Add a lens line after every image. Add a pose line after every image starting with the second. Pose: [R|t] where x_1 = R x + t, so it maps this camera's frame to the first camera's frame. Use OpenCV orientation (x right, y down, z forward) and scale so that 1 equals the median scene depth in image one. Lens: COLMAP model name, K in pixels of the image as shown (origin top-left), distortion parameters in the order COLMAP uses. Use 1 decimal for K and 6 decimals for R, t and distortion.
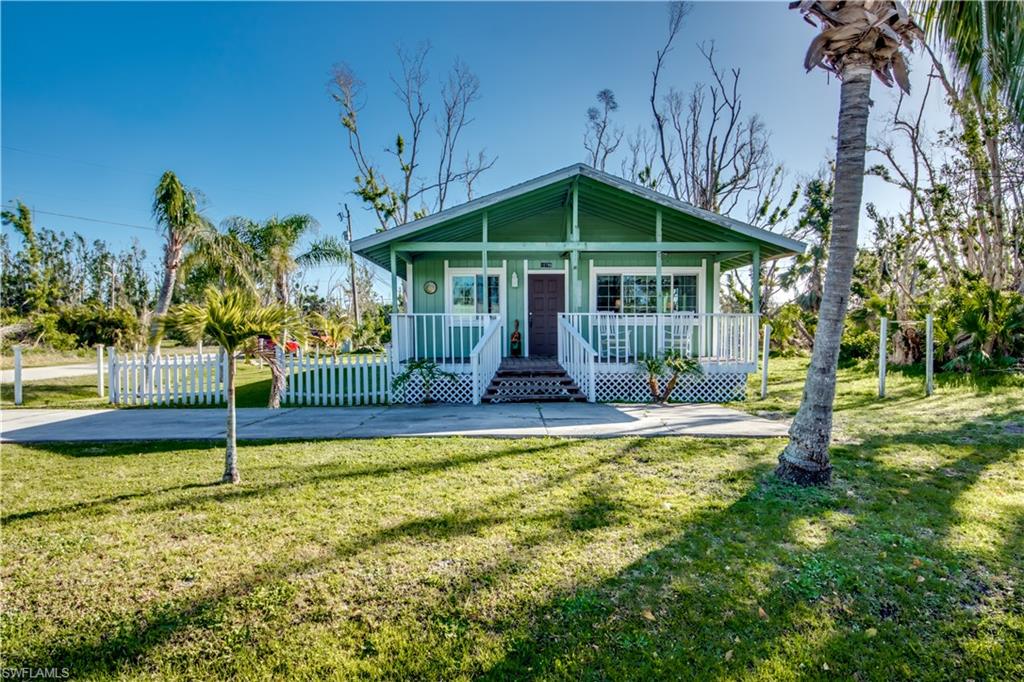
lens RADIAL K [[574.7, 0, 512.0], [0, 574.7, 341.0], [0, 0, 1]] dist [-0.000194, 0.000097]
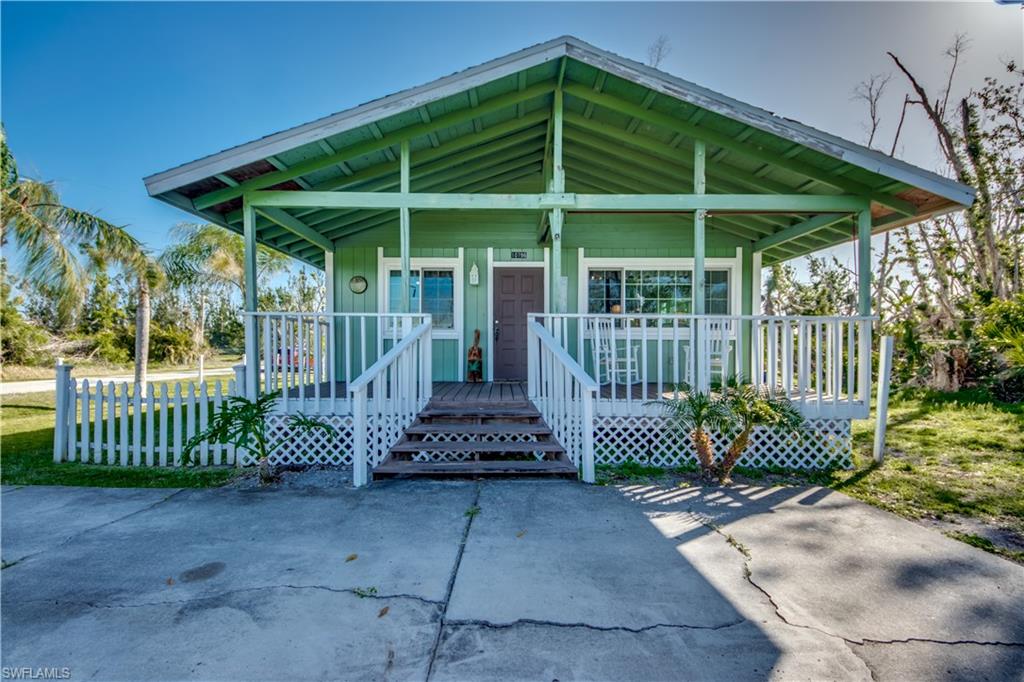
lens RADIAL K [[423.6, 0, 512.0], [0, 423.6, 341.0], [0, 0, 1]] dist [0.017924, -0.000037]
pose [[0.999957, 0.008219, -0.004268, 0.060833], [-0.008380, 0.999191, -0.039333, -0.002974], [0.003941, 0.039367, 0.999217, 0.524140]]
